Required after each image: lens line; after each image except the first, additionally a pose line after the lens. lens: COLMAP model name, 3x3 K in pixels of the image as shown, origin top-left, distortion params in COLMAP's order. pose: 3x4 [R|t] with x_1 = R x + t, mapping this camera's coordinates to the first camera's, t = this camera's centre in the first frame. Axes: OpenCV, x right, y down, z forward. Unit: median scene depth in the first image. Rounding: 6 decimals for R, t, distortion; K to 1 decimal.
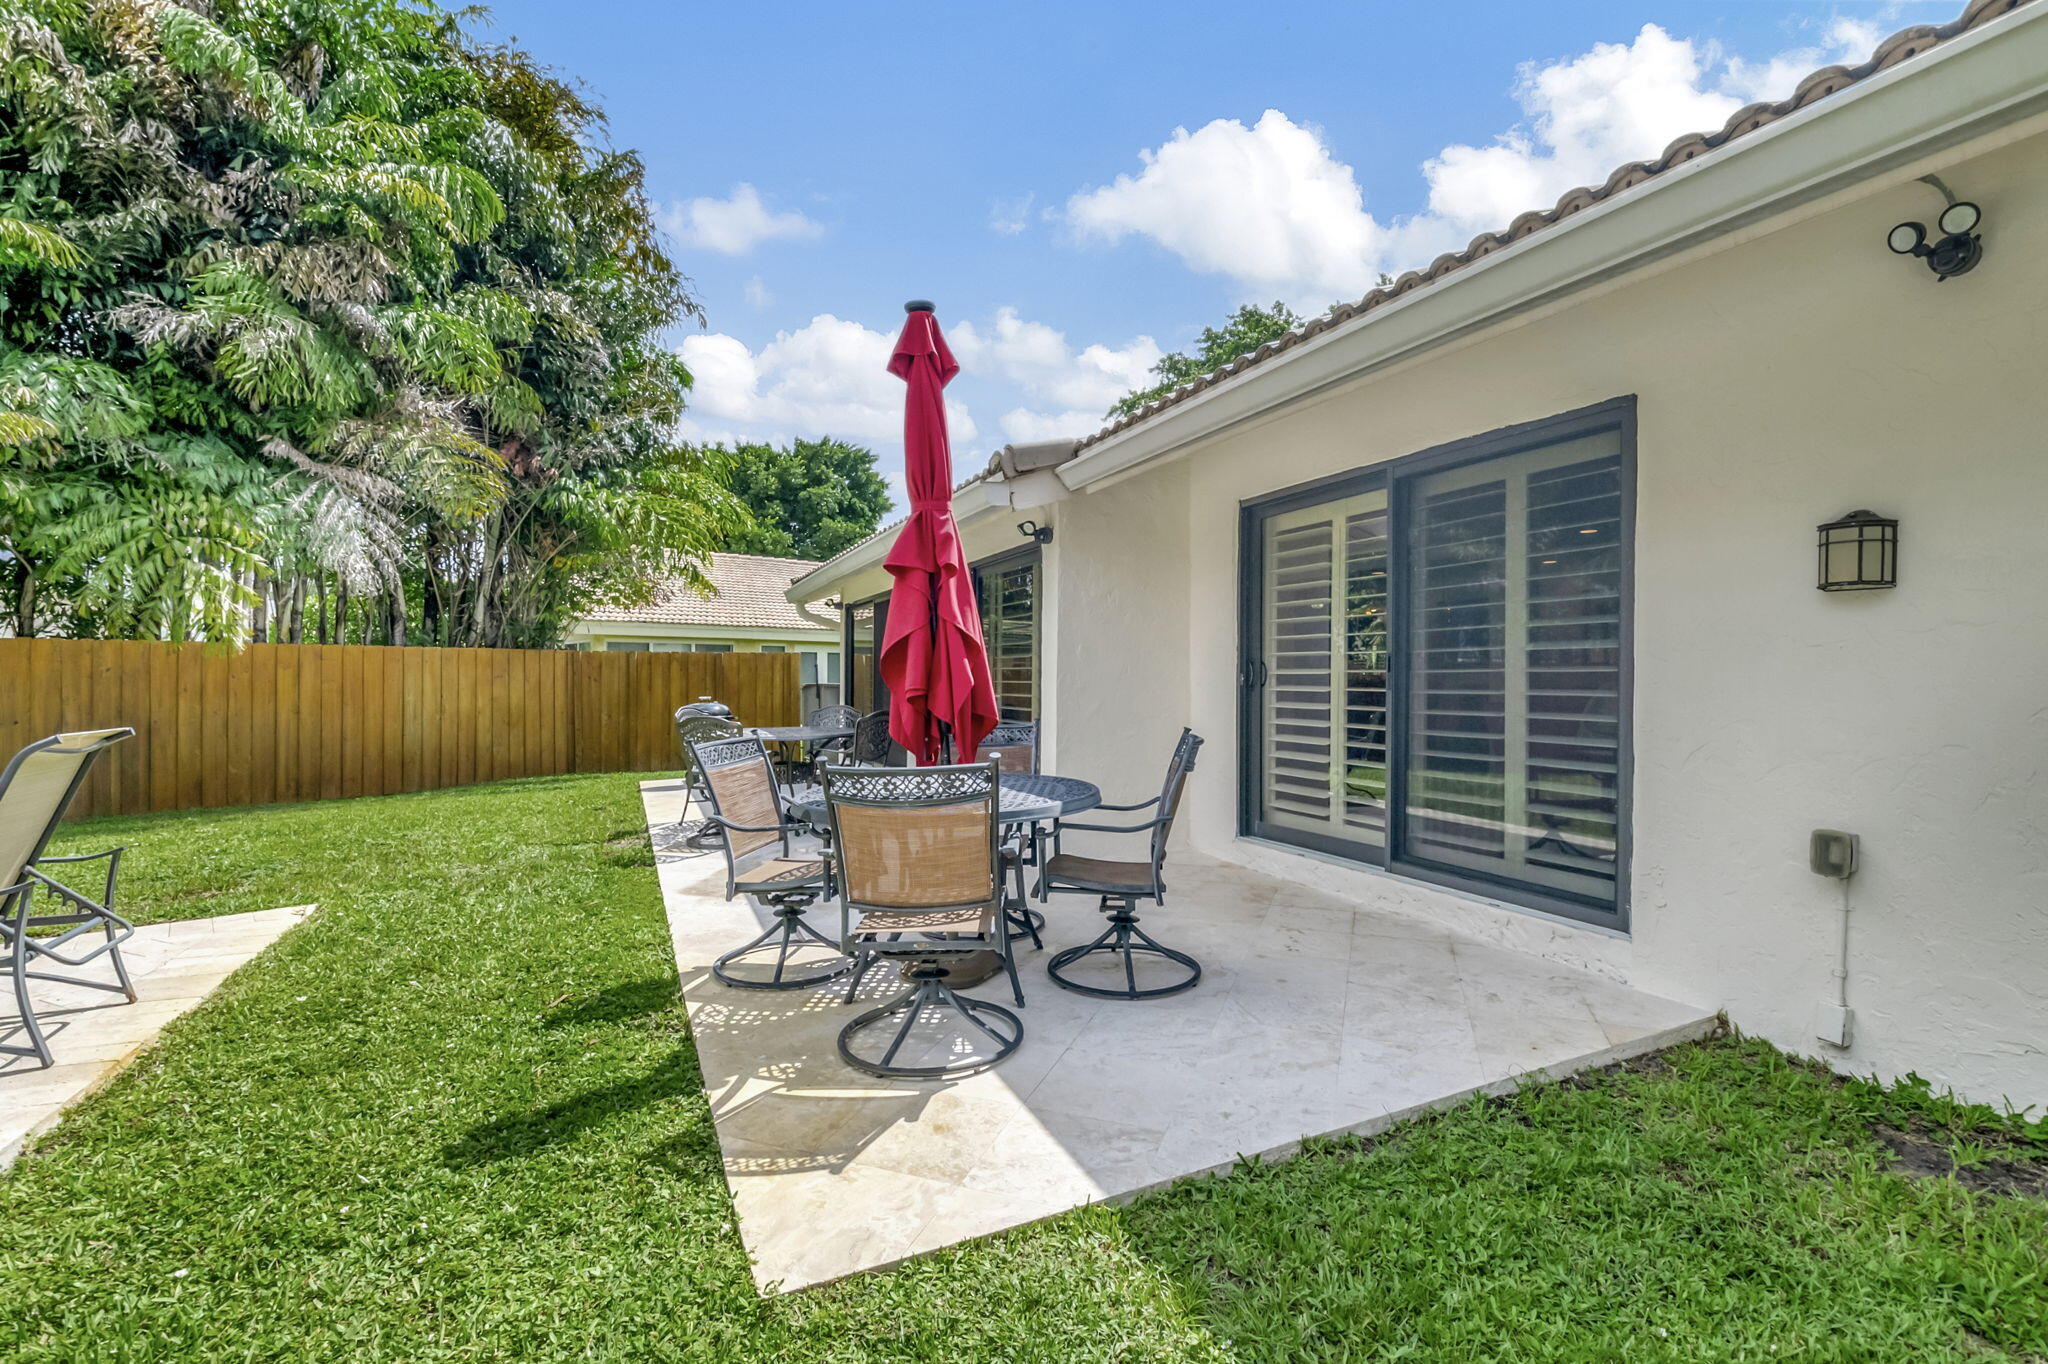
lens RADIAL K [[916.5, 0, 1026.0], [0, 916.5, 679.5], [0, 0, 1]] dist [0.001300, -0.016449]
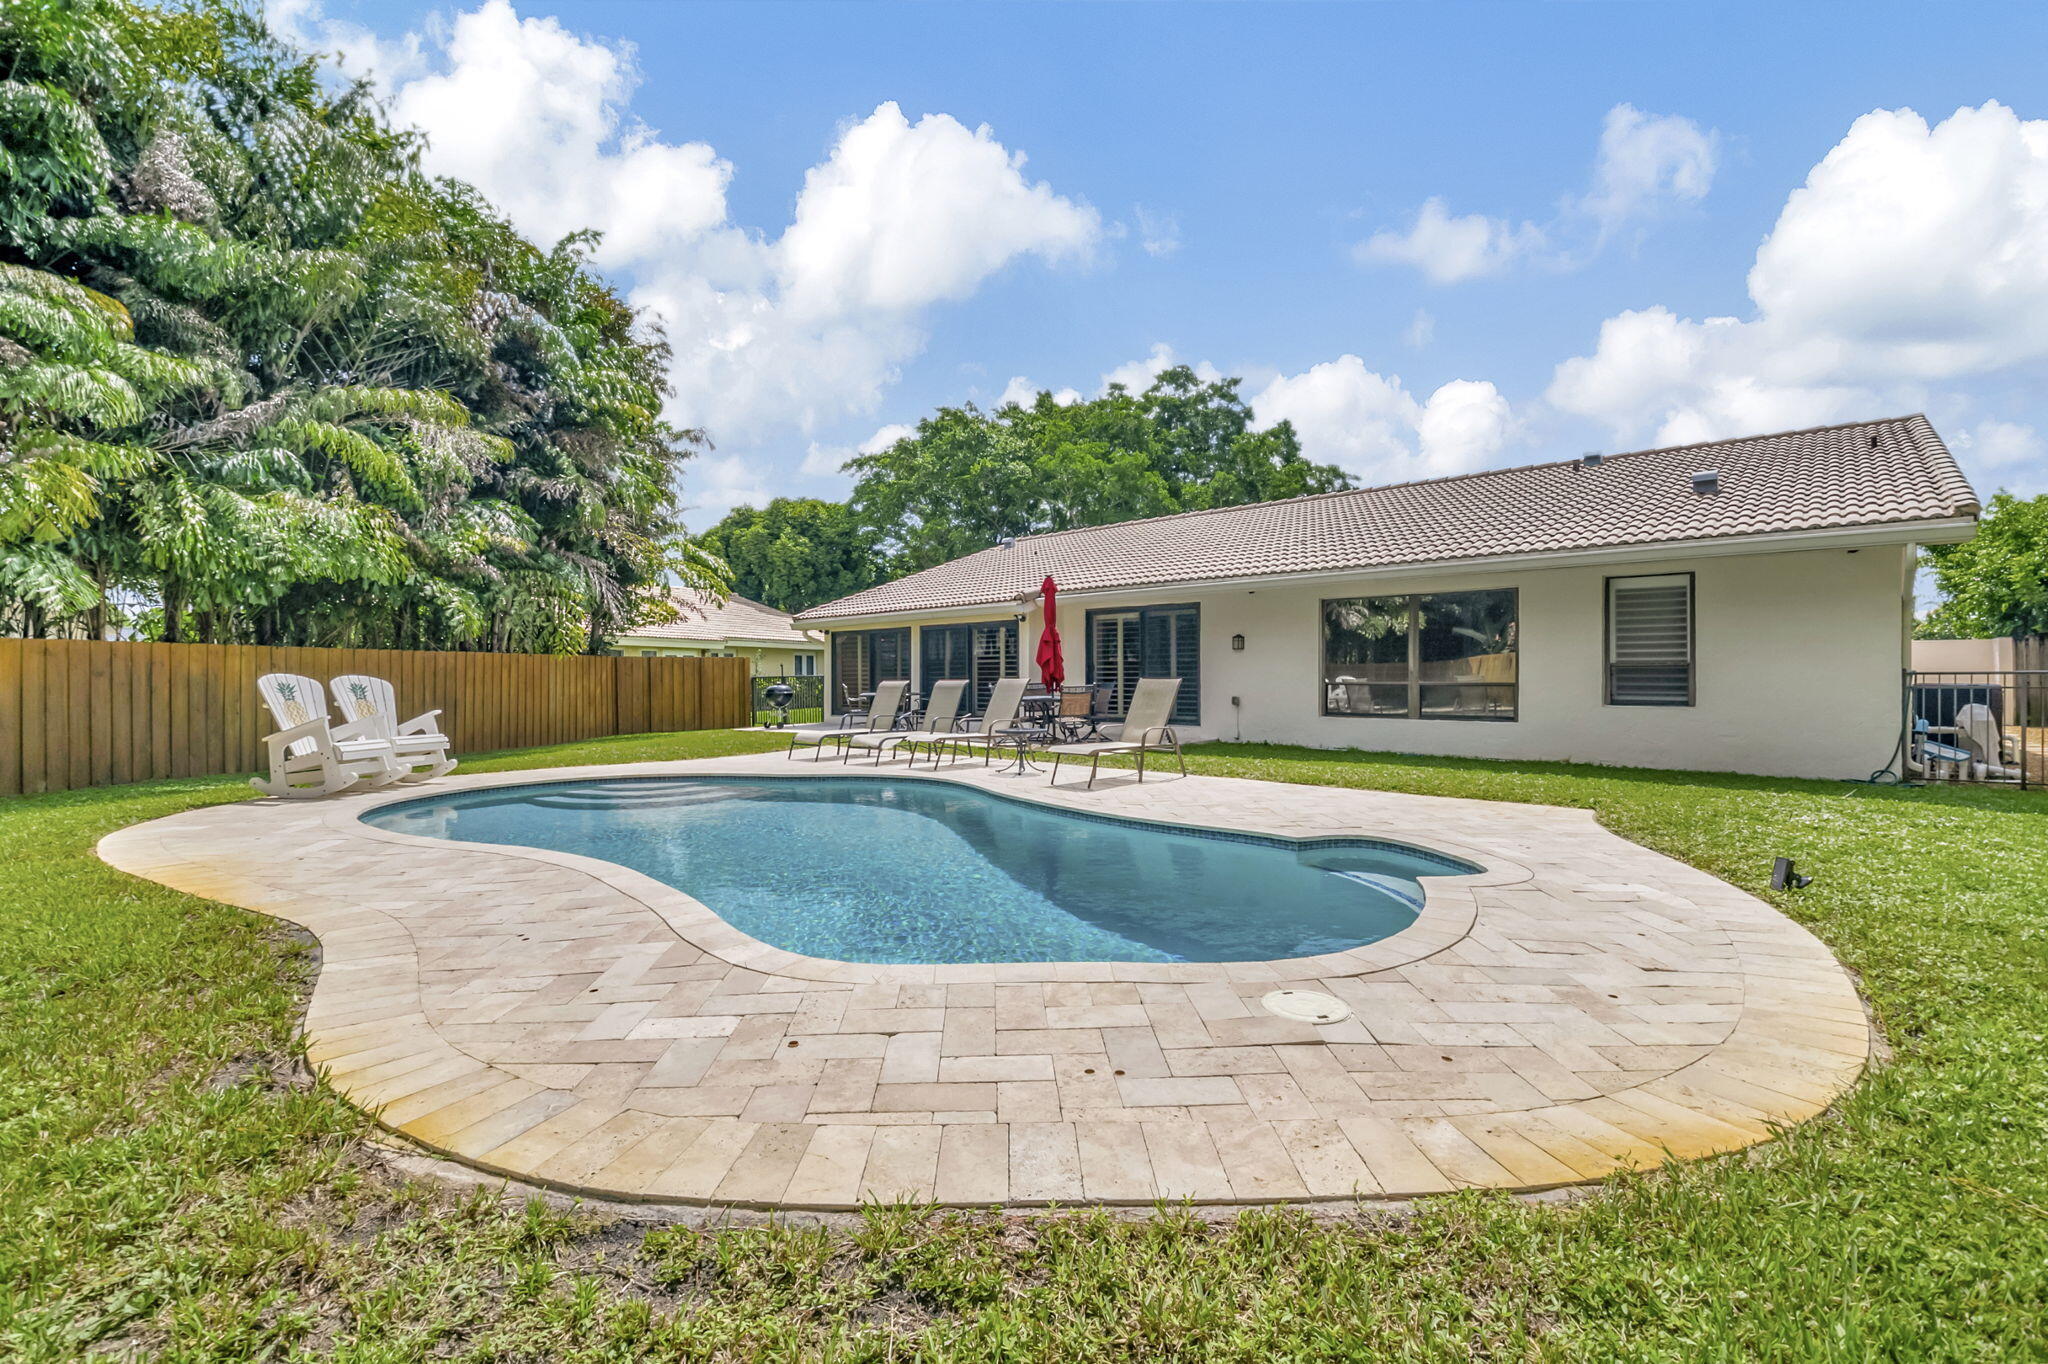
lens RADIAL K [[940.0, 0, 1037.3], [0, 940.0, 682.5], [0, 0, 1]] dist [-0.004853, -0.009891]
pose [[0.898308, -0.011113, 0.439226, -1.238085], [0.009433, 0.999937, 0.006007, 0.022515], [-0.439266, -0.001253, 0.898356, -1.654766]]
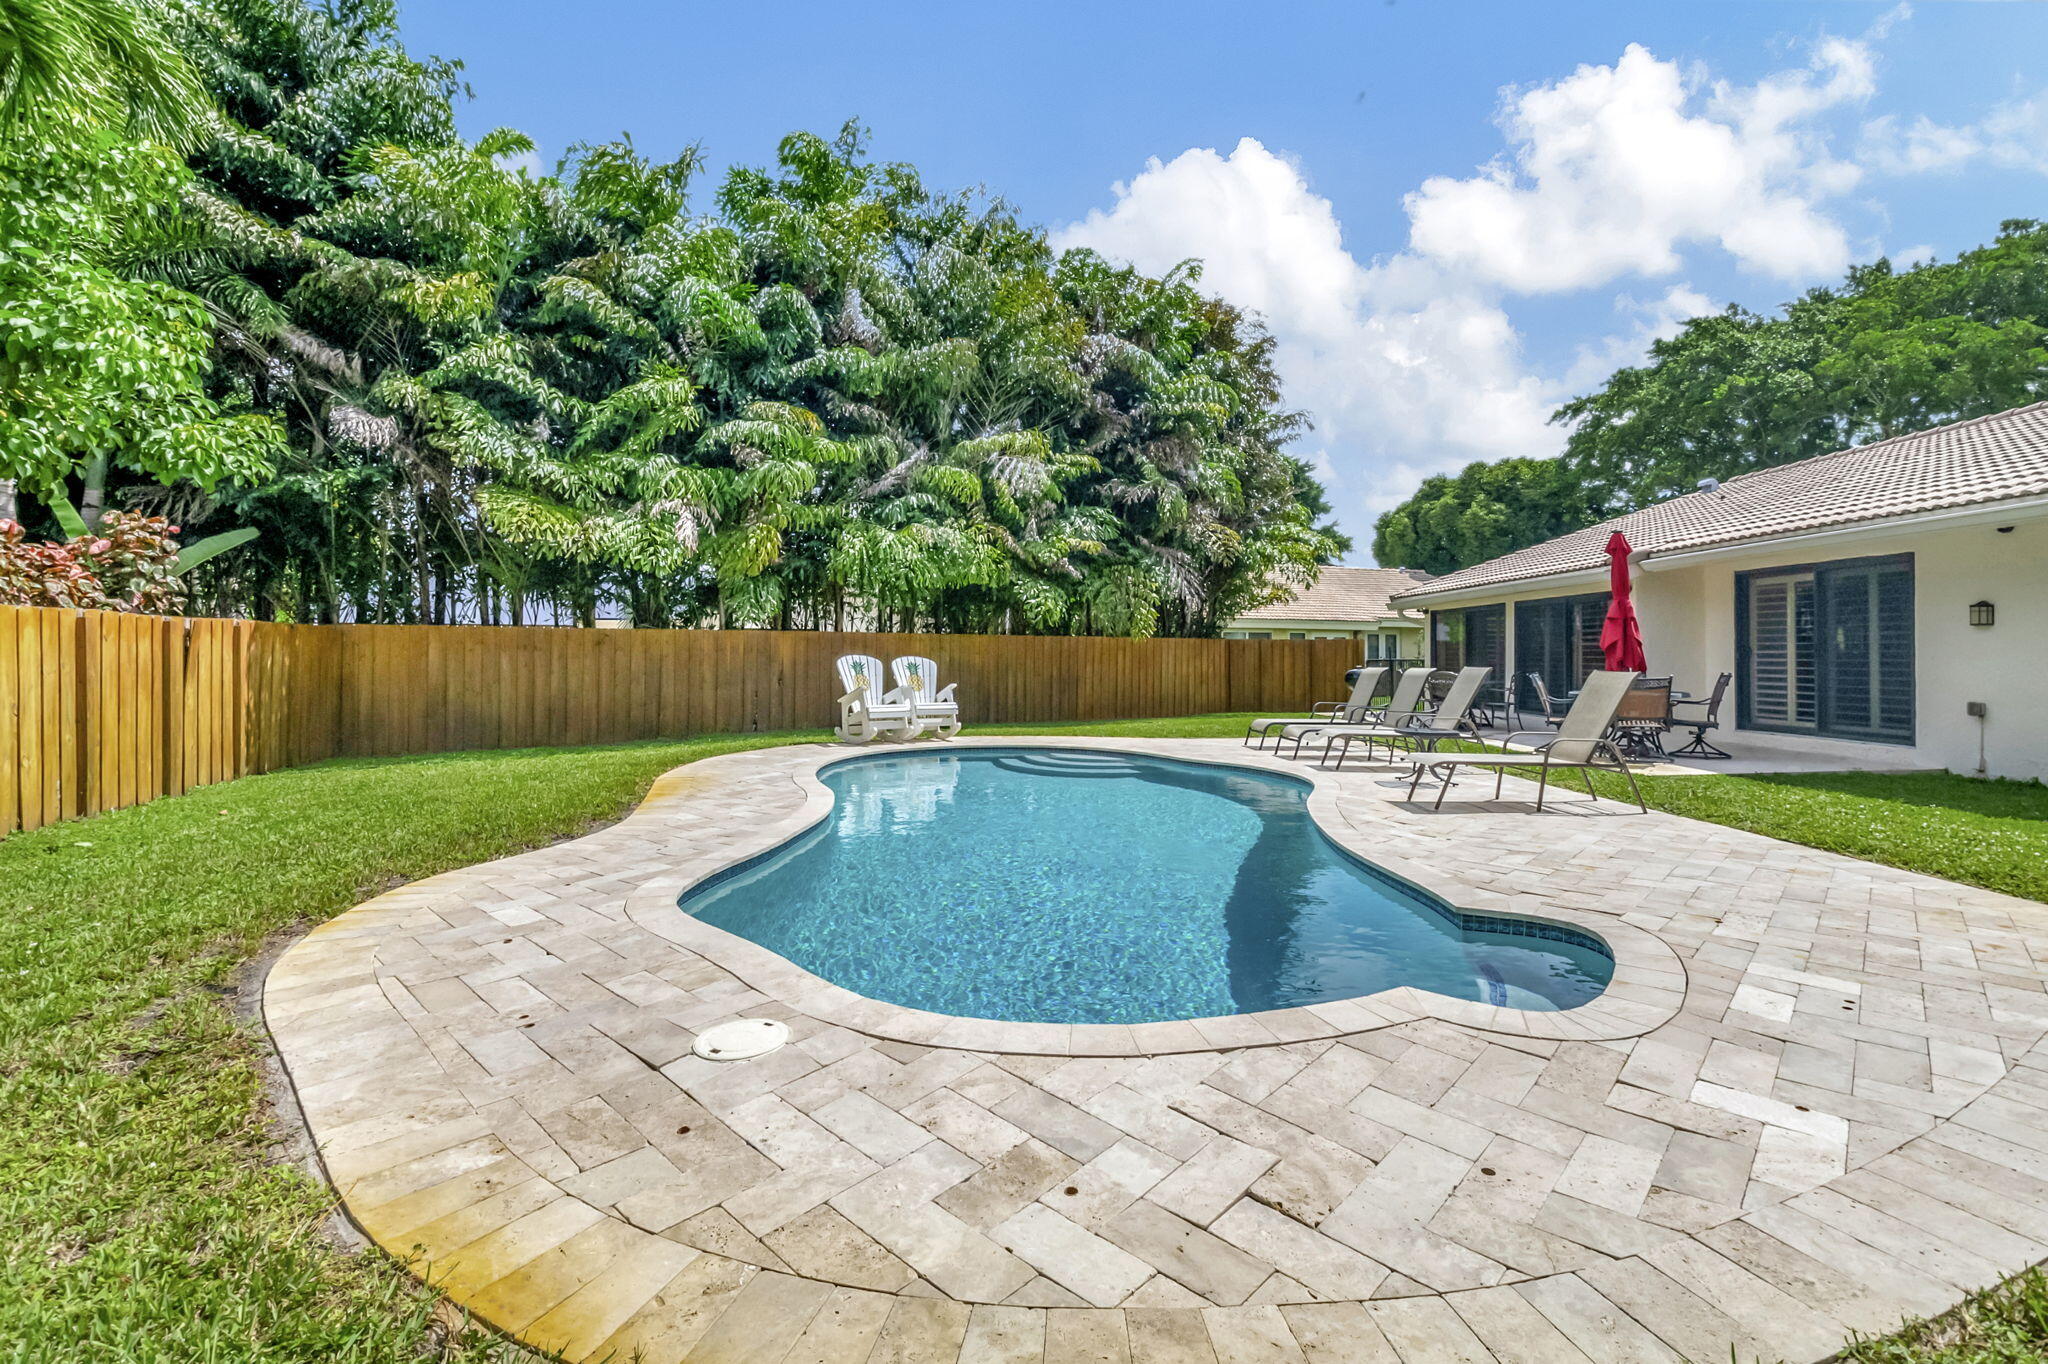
lens RADIAL K [[947.6, 0, 1003.3], [0, 947.6, 631.9], [0, 0, 1]] dist [0.002450, -0.014206]
pose [[0.925996, -0.007975, -0.377449, -0.508728], [-0.003138, 0.999580, -0.028819, 0.013656], [0.377520, 0.027871, 0.925582, -1.651217]]
